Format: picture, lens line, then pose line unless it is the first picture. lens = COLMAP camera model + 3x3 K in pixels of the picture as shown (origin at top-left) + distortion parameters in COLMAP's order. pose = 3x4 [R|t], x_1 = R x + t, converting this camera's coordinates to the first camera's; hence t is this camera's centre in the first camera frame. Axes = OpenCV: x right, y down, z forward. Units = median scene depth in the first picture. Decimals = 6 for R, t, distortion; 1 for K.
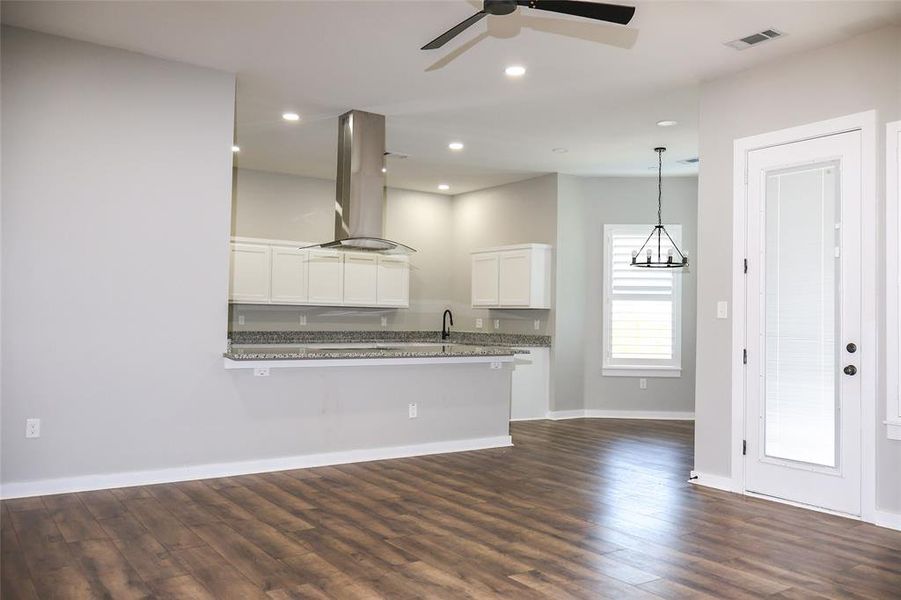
lens RADIAL K [[749.5, 0, 450.5], [0, 749.5, 300.0], [0, 0, 1]] dist [0.021383, 0.010469]
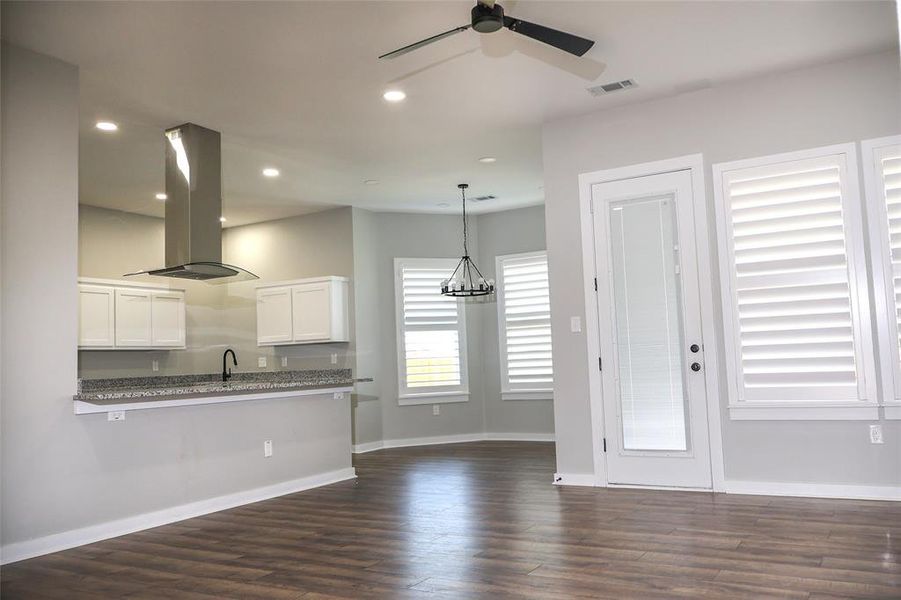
lens RADIAL K [[749.5, 0, 450.5], [0, 749.5, 300.0], [0, 0, 1]] dist [0.021383, 0.010469]
pose [[0.907246, -0.016551, 0.420275, -0.177588], [0.044298, 0.997428, -0.056347, 0.020454], [-0.418262, 0.069738, 0.905645, 0.041499]]
